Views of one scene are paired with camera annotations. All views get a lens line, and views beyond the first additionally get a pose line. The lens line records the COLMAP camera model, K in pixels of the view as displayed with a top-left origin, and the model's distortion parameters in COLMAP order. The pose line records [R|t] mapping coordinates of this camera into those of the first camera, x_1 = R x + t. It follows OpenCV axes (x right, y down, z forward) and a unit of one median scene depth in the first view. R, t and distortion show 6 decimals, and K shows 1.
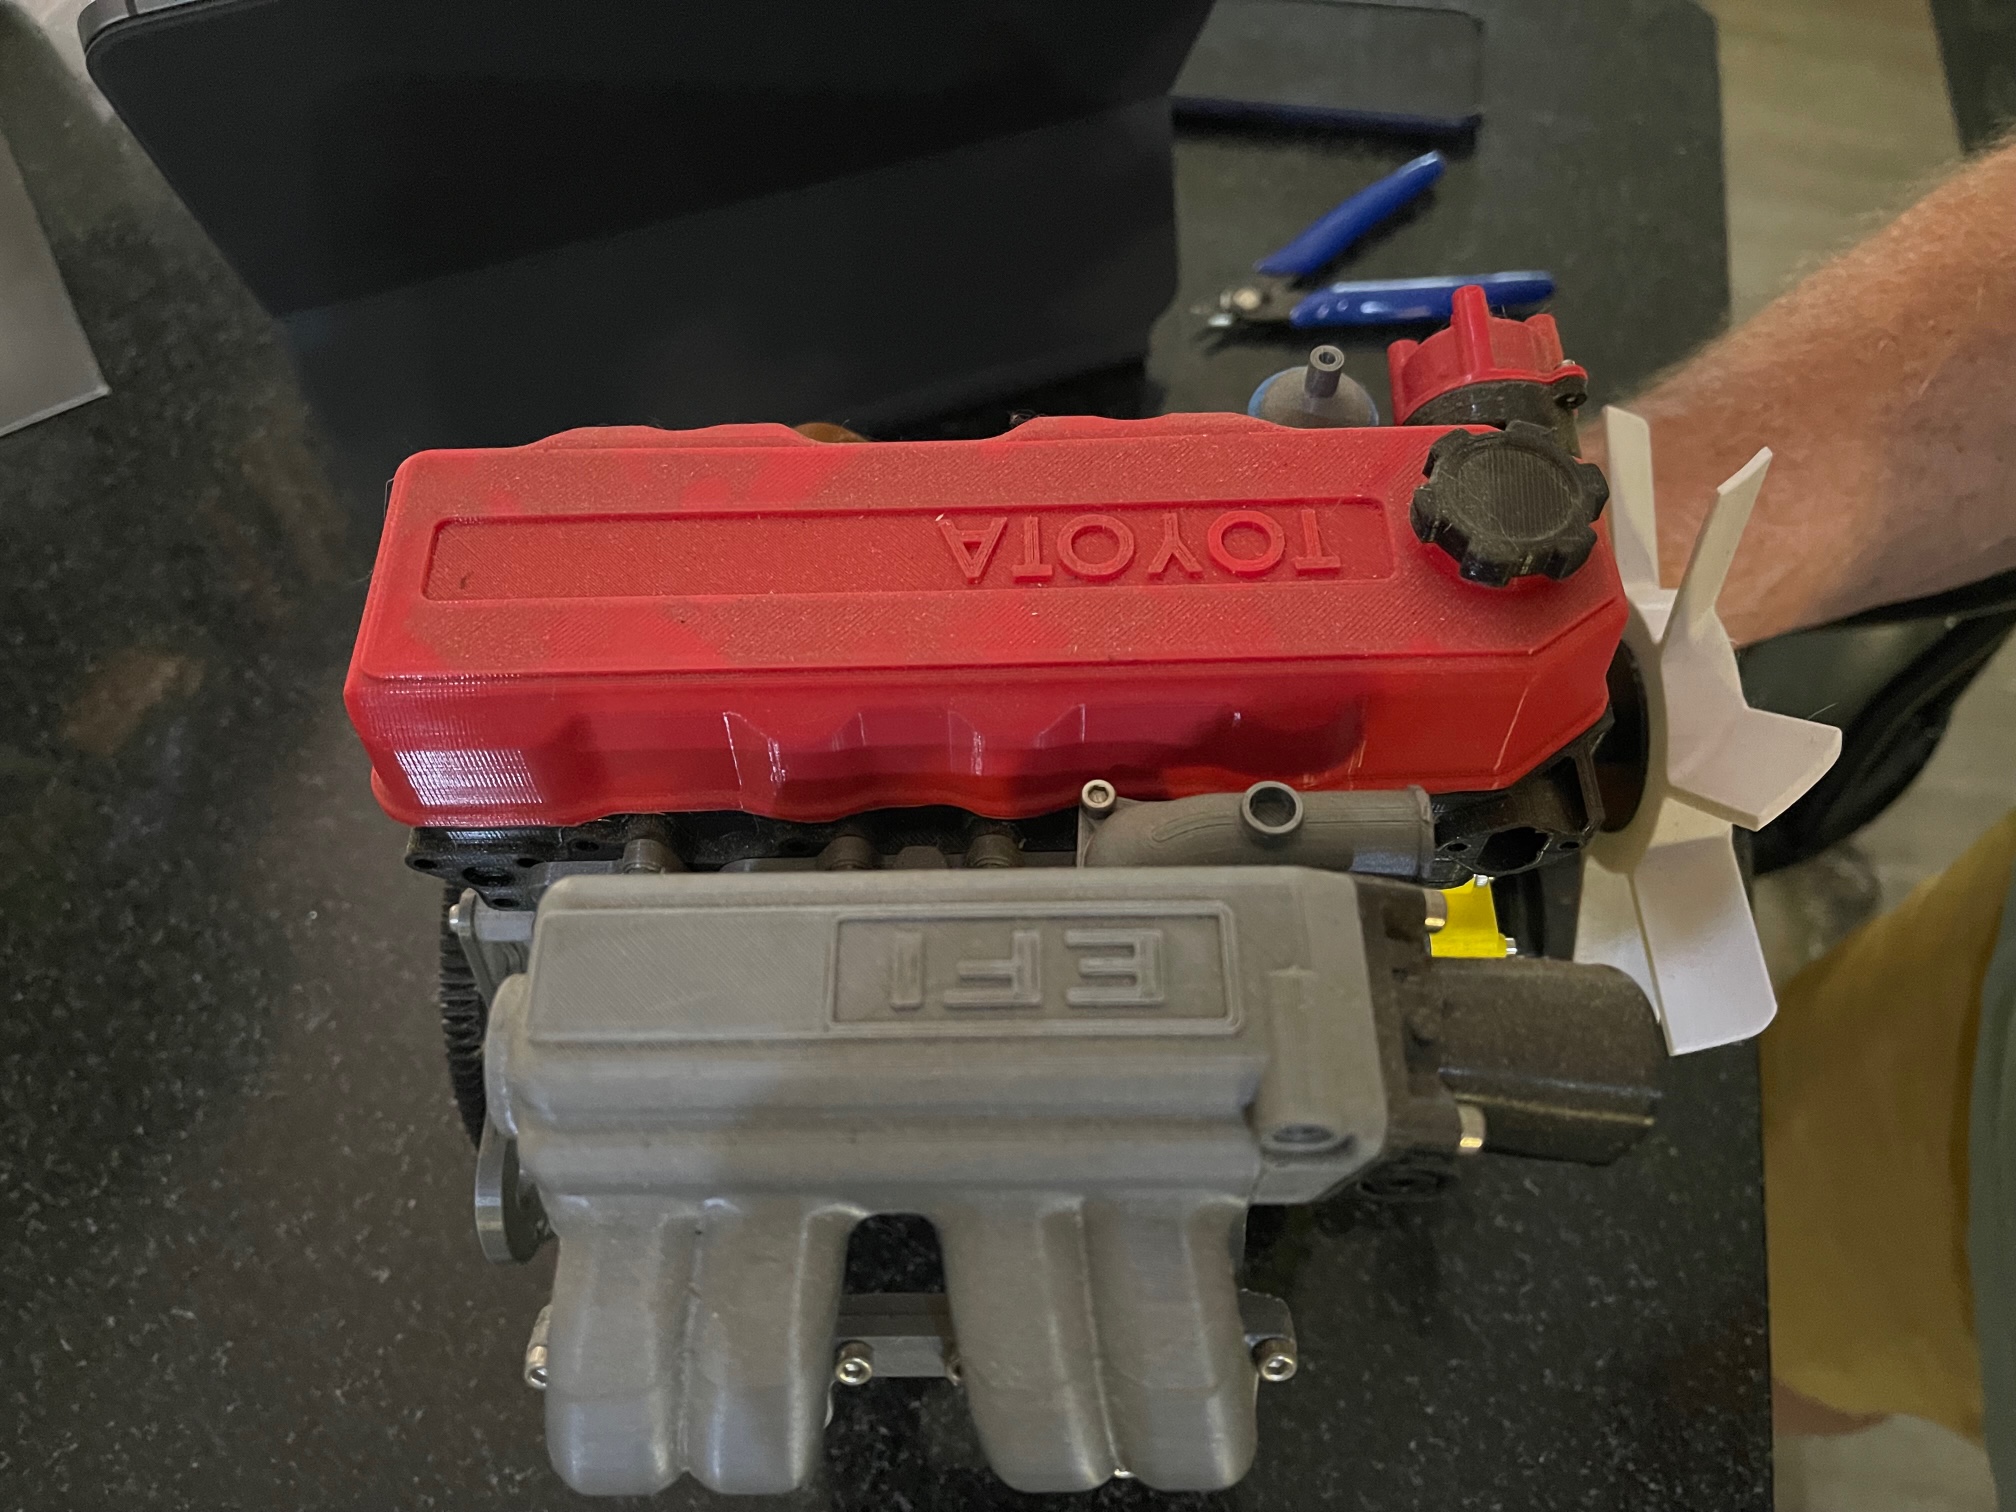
lens RADIAL K [[1418.8, 0, 1008.0], [0, 1418.8, 756.0], [0, 0, 1]] dist [0.003656, -0.006257]
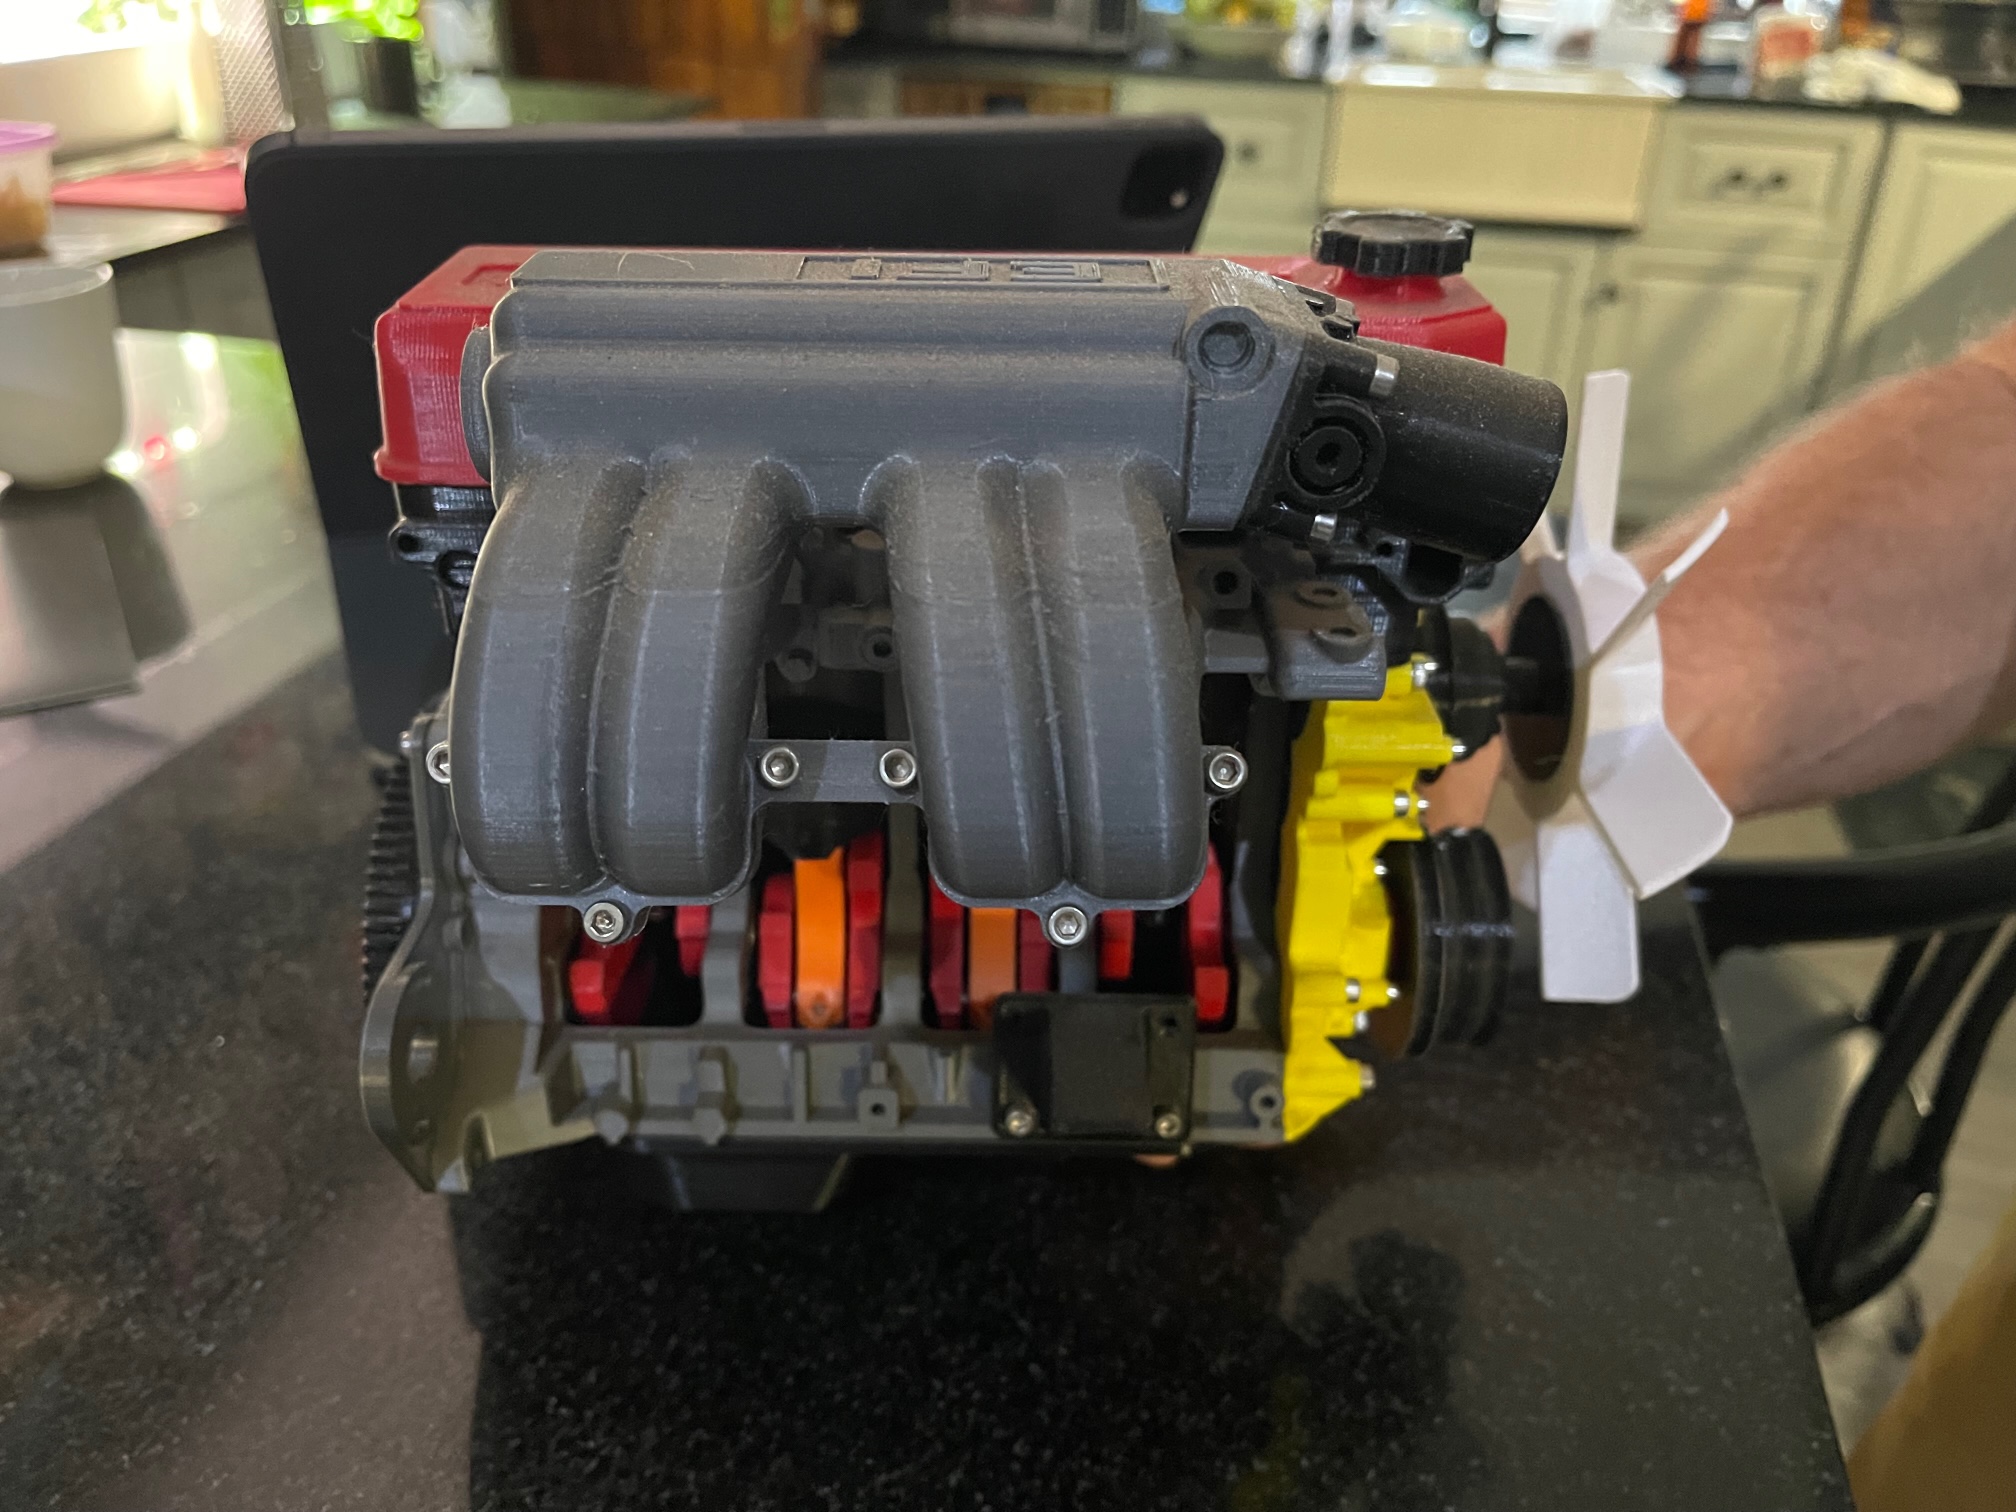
lens RADIAL K [[1403.8, 0, 1008.0], [0, 1403.8, 756.0], [0, 0, 1]] dist [0.078817, -0.119159]
pose [[0.999316, 0.034305, 0.013805, 0.013813], [-0.024541, 0.894510, -0.446373, 0.418066], [-0.027661, 0.445729, 0.894740, 0.072106]]
